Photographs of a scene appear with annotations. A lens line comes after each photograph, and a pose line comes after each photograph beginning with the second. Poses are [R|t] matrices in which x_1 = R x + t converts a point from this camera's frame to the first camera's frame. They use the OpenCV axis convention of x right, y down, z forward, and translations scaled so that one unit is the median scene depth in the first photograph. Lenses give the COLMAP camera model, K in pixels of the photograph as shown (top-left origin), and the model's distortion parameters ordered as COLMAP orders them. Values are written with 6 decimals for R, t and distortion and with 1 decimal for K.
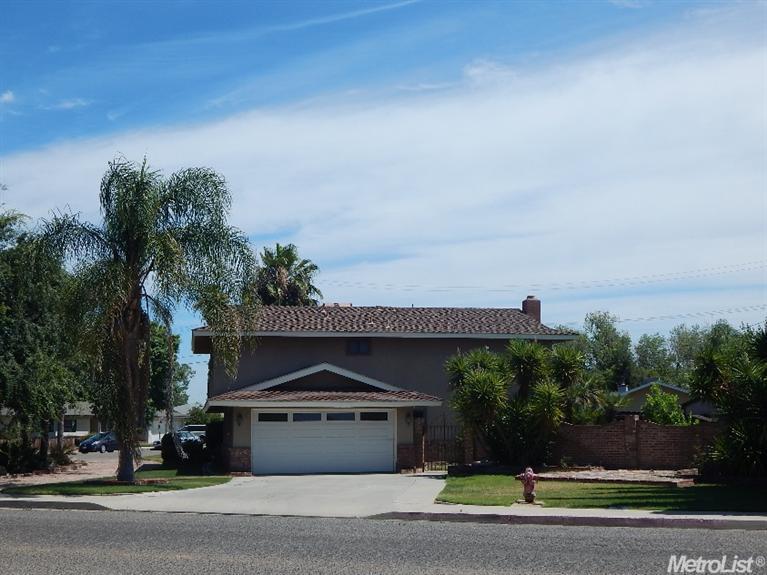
lens RADIAL K [[969.4, 0, 383.5], [0, 969.4, 287.5], [0, 0, 1]] dist [-0.011576, -0.039493]
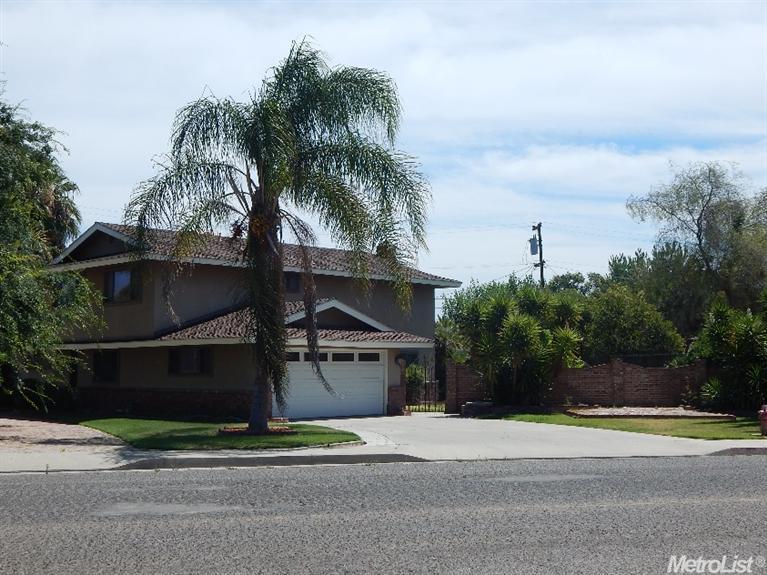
lens RADIAL K [[969.4, 0, 383.5], [0, 969.4, 287.5], [0, 0, 1]] dist [-0.011576, -0.039493]
pose [[0.835664, 0.050368, 0.546927, -0.527381], [-0.082051, 0.996060, 0.033637, 0.030981], [-0.543078, -0.072985, 0.836504, 0.196440]]
